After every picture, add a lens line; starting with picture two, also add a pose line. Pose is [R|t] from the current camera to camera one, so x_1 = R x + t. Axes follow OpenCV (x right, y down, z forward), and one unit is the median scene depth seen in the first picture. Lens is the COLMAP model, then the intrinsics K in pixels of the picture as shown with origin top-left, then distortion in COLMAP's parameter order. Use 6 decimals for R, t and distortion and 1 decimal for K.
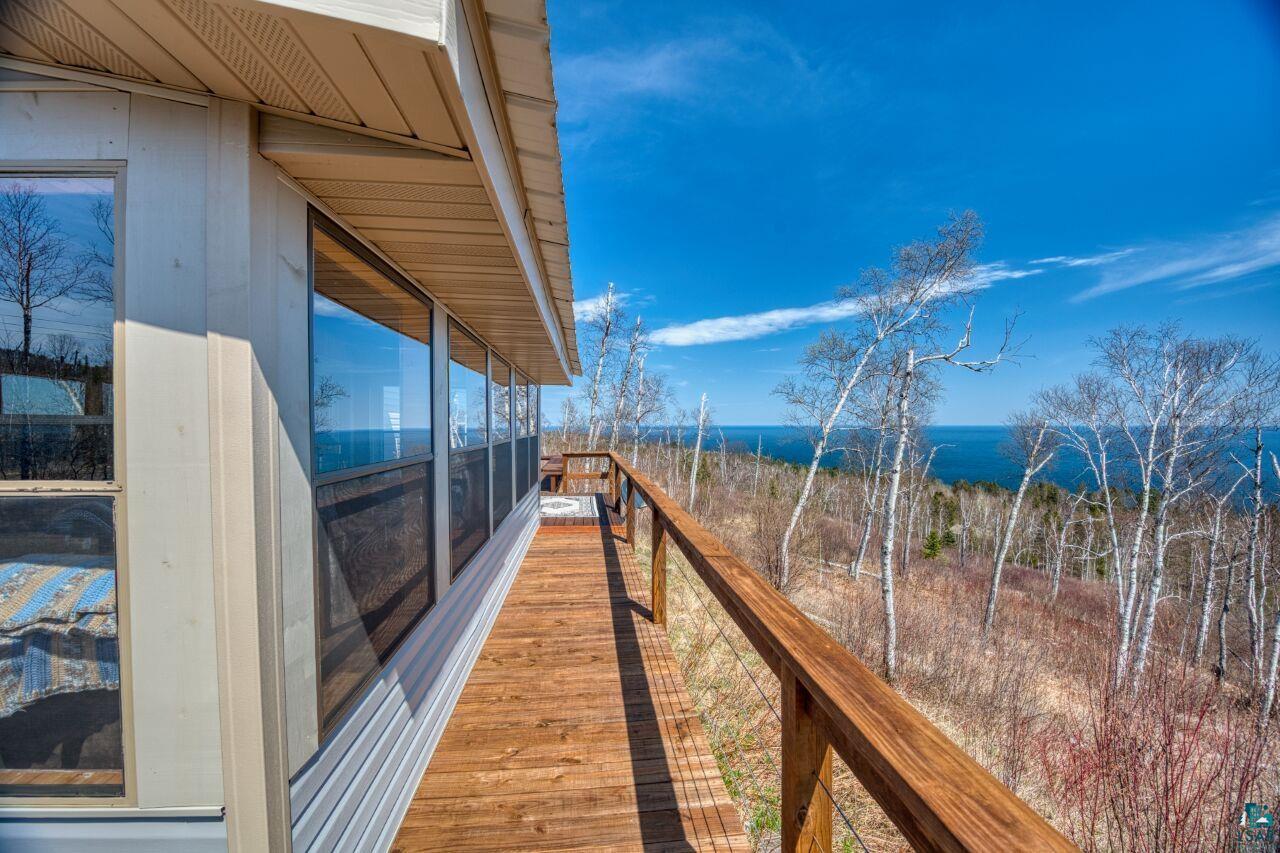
lens RADIAL K [[516.9, 0, 637.8], [0, 516.9, 422.9], [0, 0, 1]] dist [-0.041534, 0.000562]
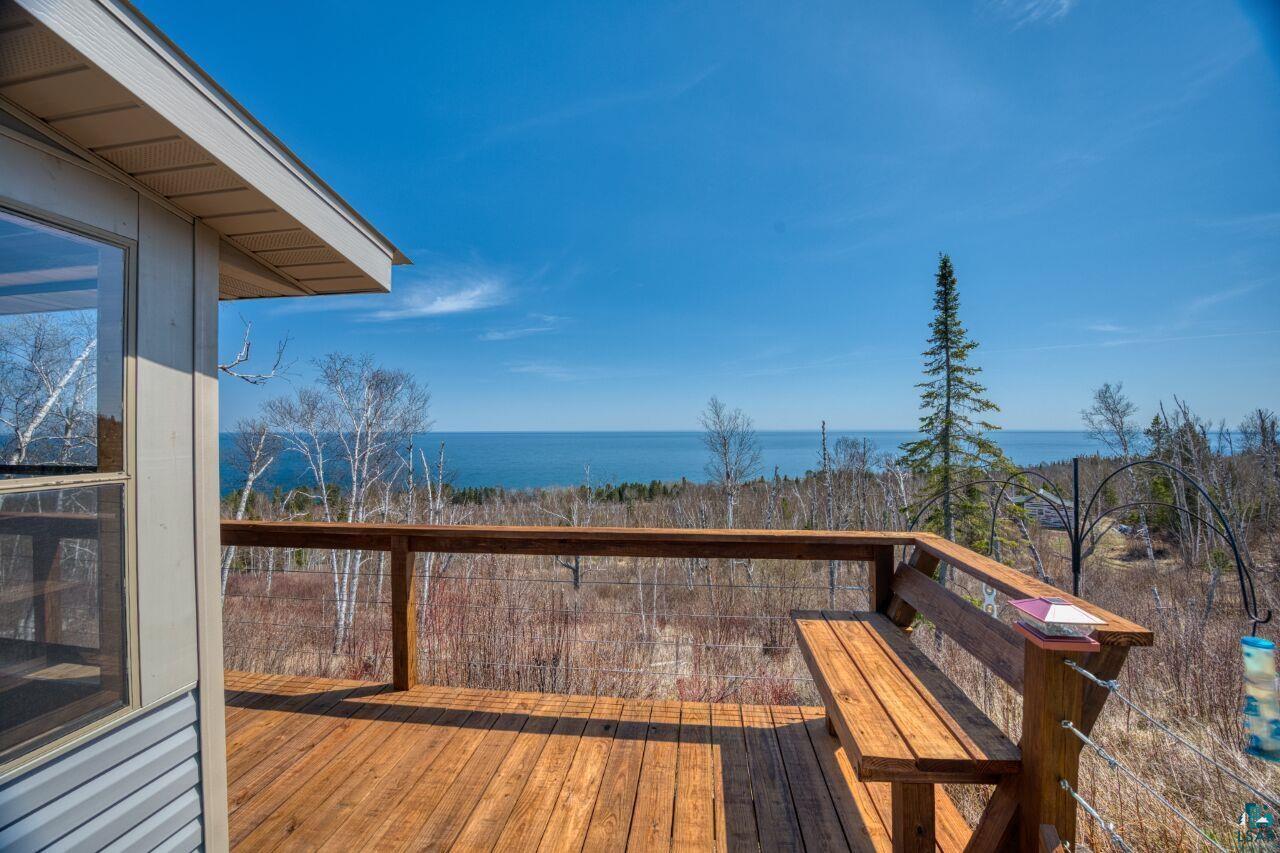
lens RADIAL K [[516.9, 0, 637.8], [0, 516.9, 422.9], [0, 0, 1]] dist [-0.041534, 0.000562]
pose [[0.225116, 0.011999, 0.974258, -0.116609], [0.001329, 0.999919, -0.012622, 0.000117], [-0.974331, 0.004136, 0.225082, -0.039195]]
